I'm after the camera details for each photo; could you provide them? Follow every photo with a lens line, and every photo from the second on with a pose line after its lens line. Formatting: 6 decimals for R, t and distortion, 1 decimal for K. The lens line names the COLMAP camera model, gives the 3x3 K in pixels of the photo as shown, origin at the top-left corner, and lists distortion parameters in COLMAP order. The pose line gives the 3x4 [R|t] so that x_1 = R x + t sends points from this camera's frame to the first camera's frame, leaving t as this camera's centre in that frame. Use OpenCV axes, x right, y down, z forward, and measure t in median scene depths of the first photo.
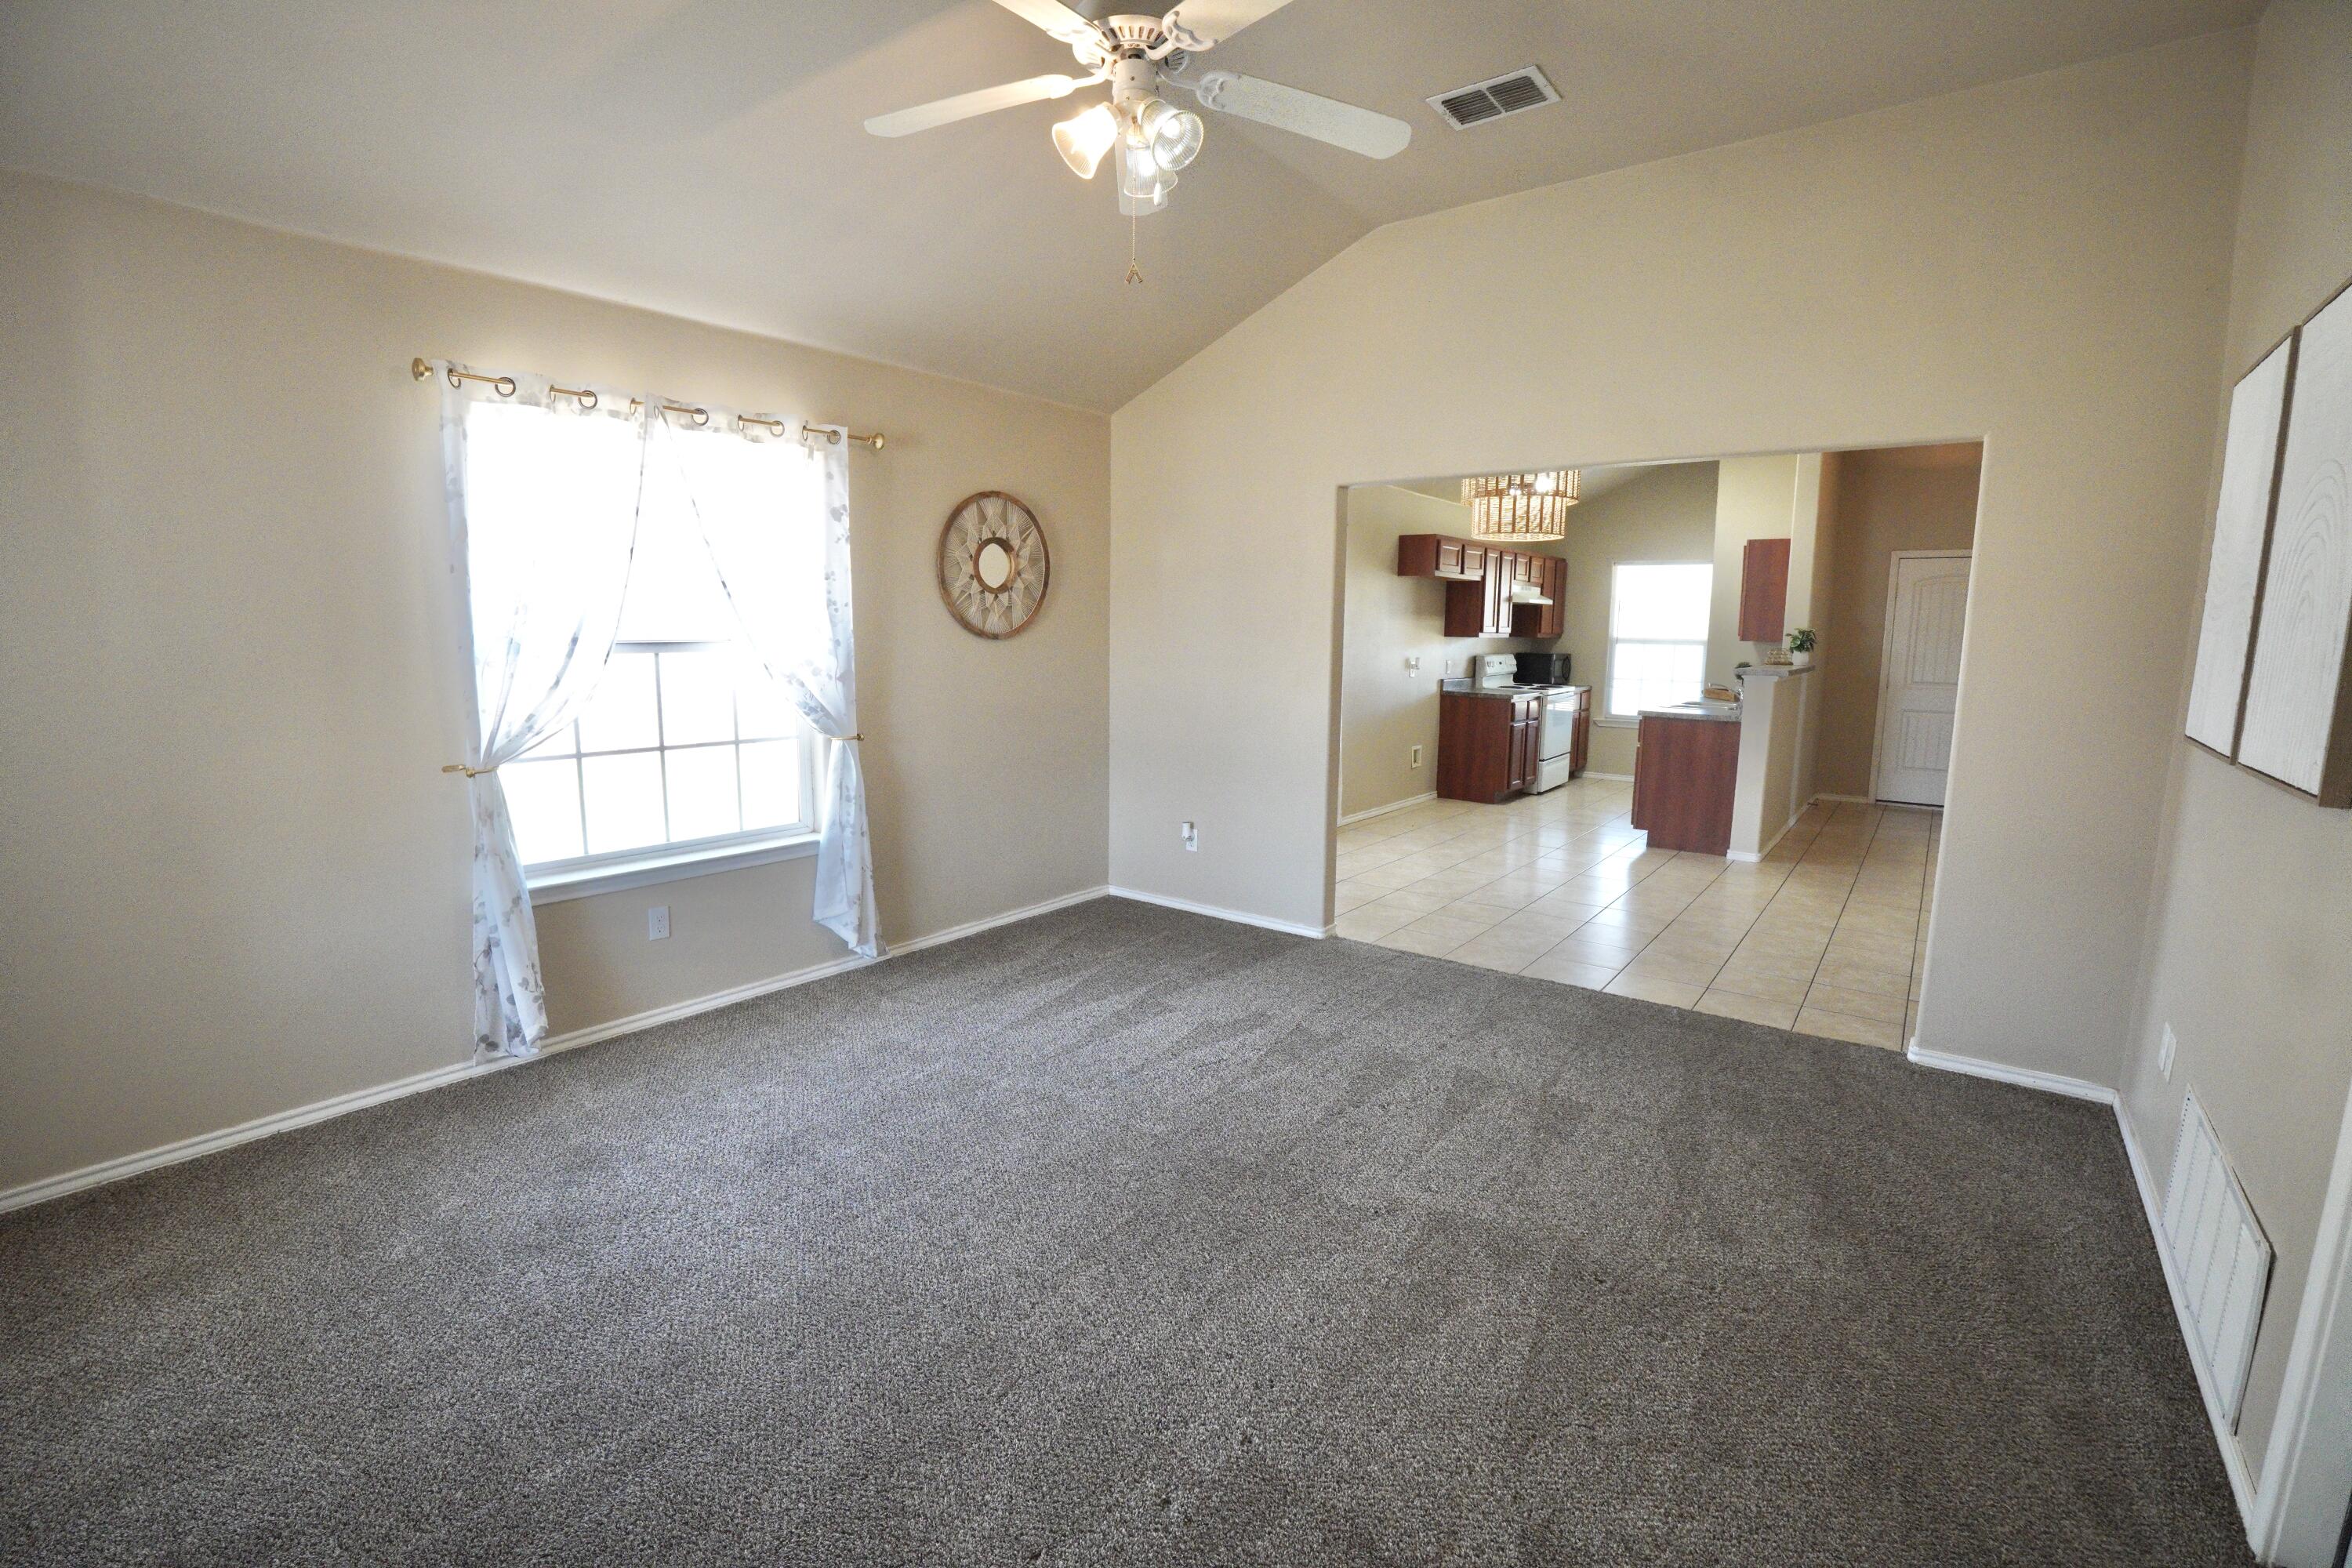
lens RADIAL K [[1039.5, 0, 1169.5], [0, 1039.5, 779.7], [0, 0, 1]] dist [-0.056113, 0.000146]
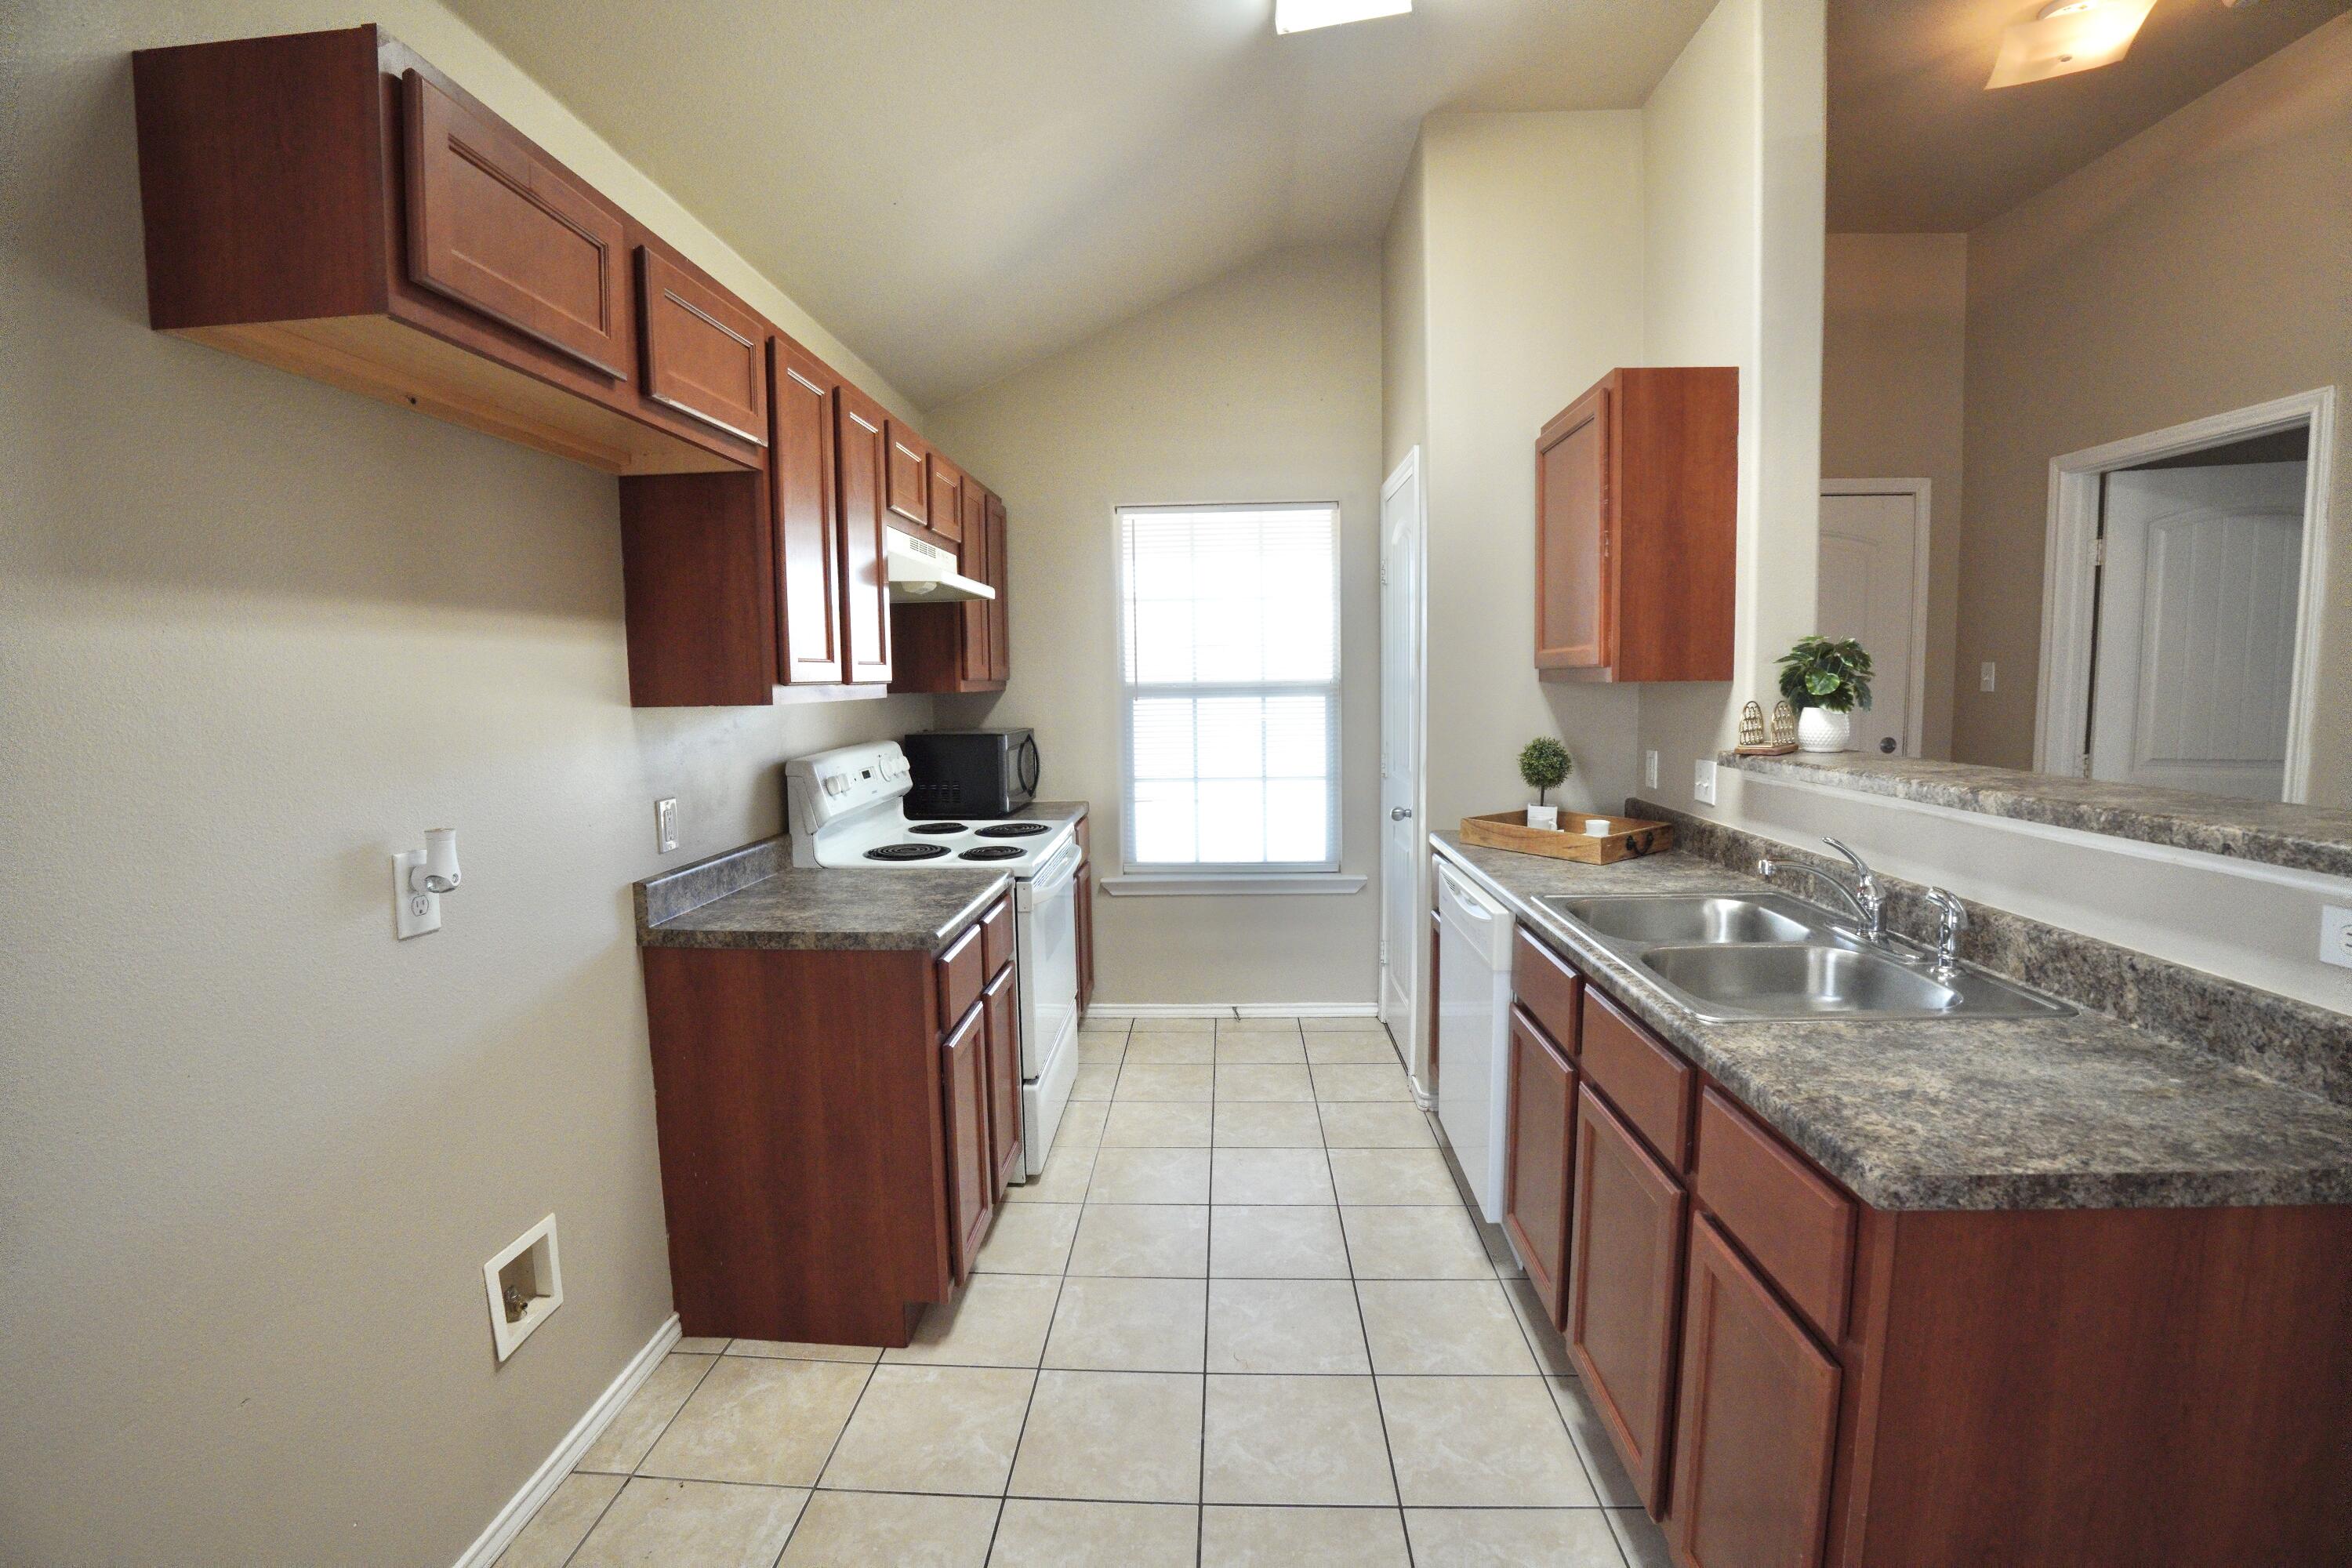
lens RADIAL K [[1039.5, 0, 1169.5], [0, 1039.5, 779.7], [0, 0, 1]] dist [-0.056113, 0.000146]
pose [[0.820184, -0.079567, 0.566540, 0.226282], [0.106324, 0.994229, -0.014293, -0.102092], [-0.562133, 0.071960, 0.823910, 0.715187]]
